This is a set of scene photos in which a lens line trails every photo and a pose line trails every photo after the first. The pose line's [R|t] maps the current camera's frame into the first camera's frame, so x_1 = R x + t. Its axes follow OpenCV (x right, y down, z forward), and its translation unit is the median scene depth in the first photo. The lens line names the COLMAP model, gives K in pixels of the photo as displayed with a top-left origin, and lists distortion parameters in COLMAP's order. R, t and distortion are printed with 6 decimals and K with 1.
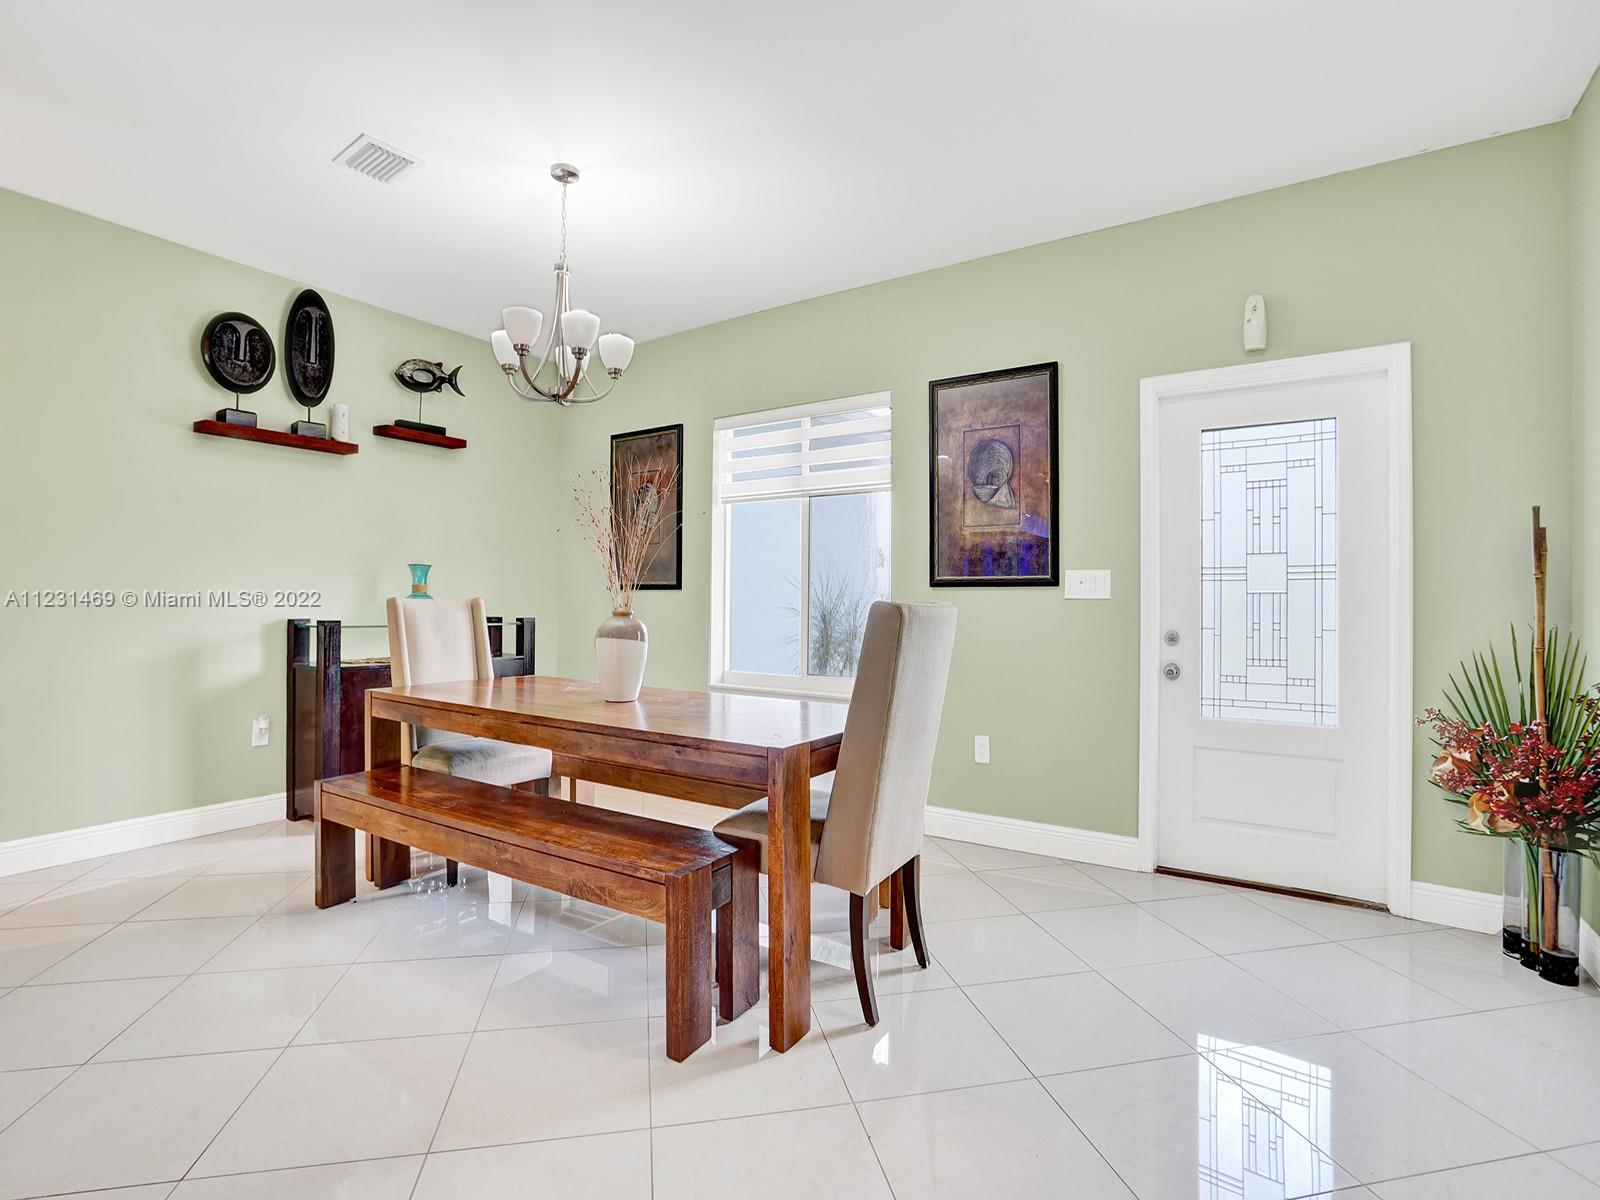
lens RADIAL K [[755.6, 0, 797.7], [0, 755.6, 595.2], [0, 0, 1]] dist [-0.059227, 0.018753]
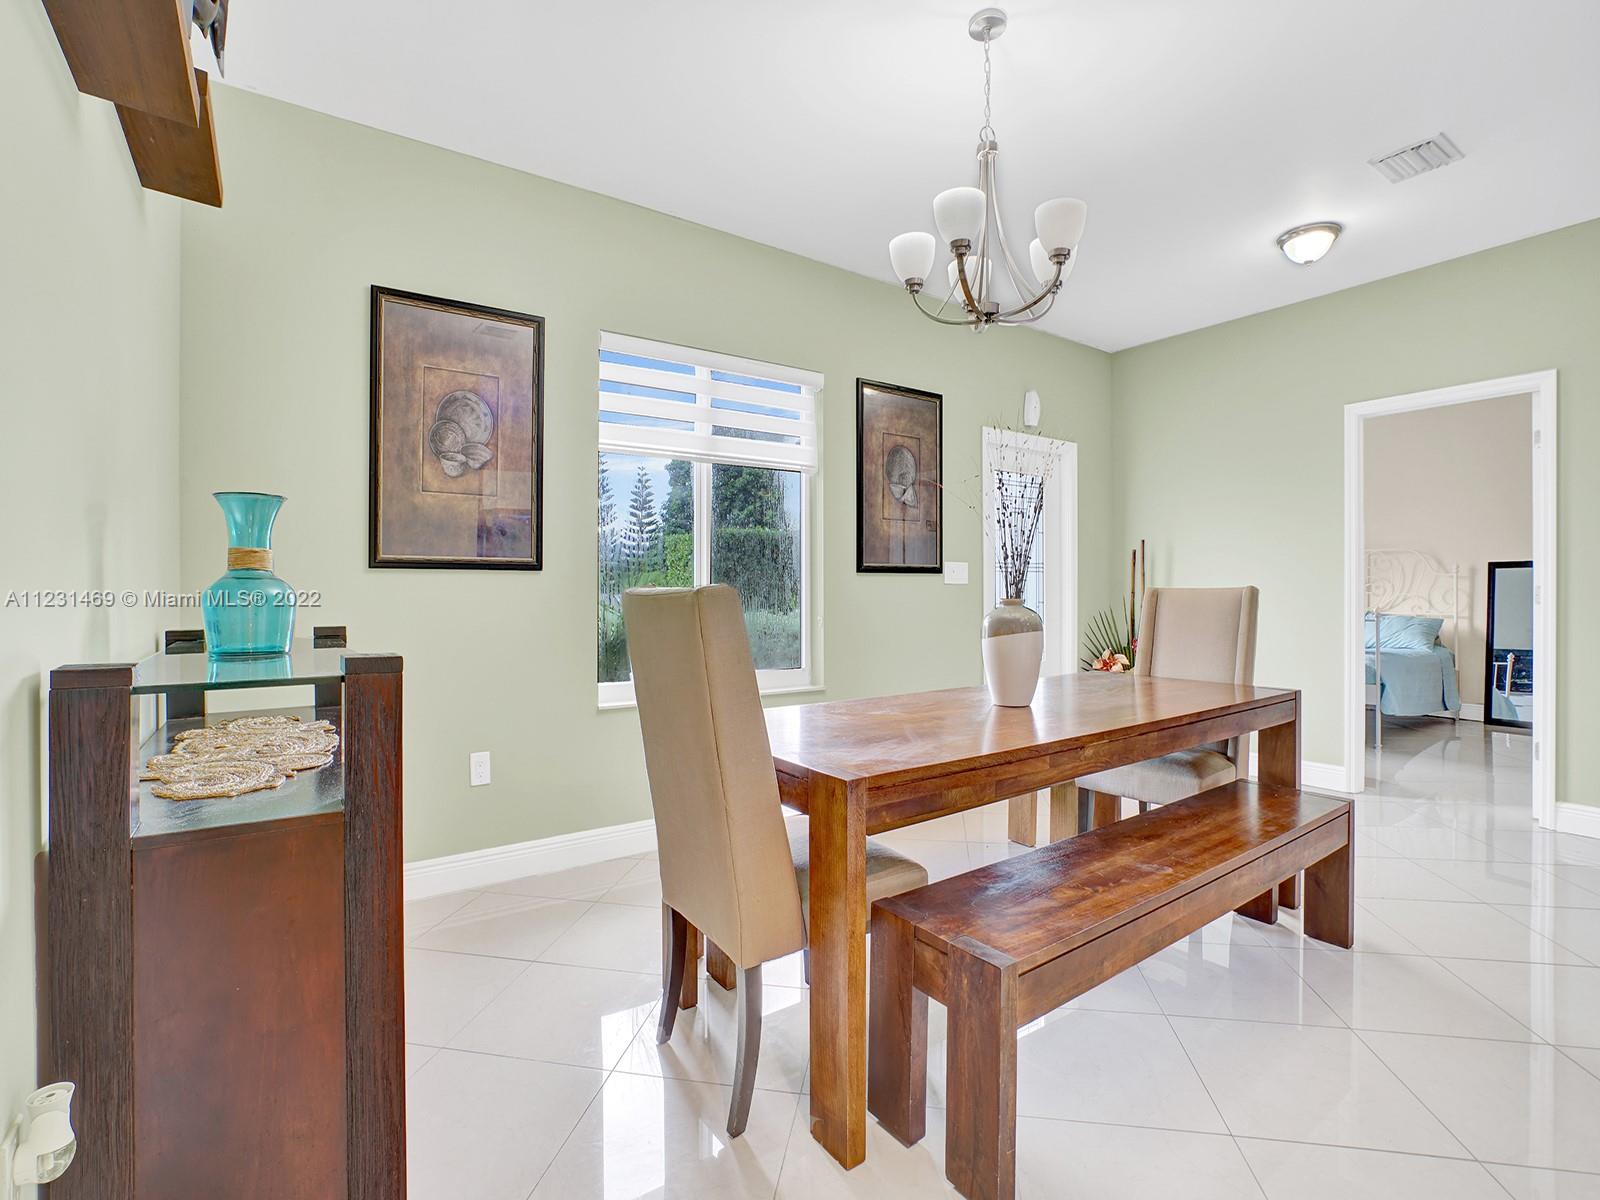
lens RADIAL K [[755.6, 0, 797.7], [0, 755.6, 595.2], [0, 0, 1]] dist [-0.059227, 0.018753]
pose [[0.384726, -0.017133, 0.922872, -0.866976], [-0.007045, 0.999744, 0.021497, -0.001475], [-0.923004, -0.014772, 0.384507, 0.696530]]
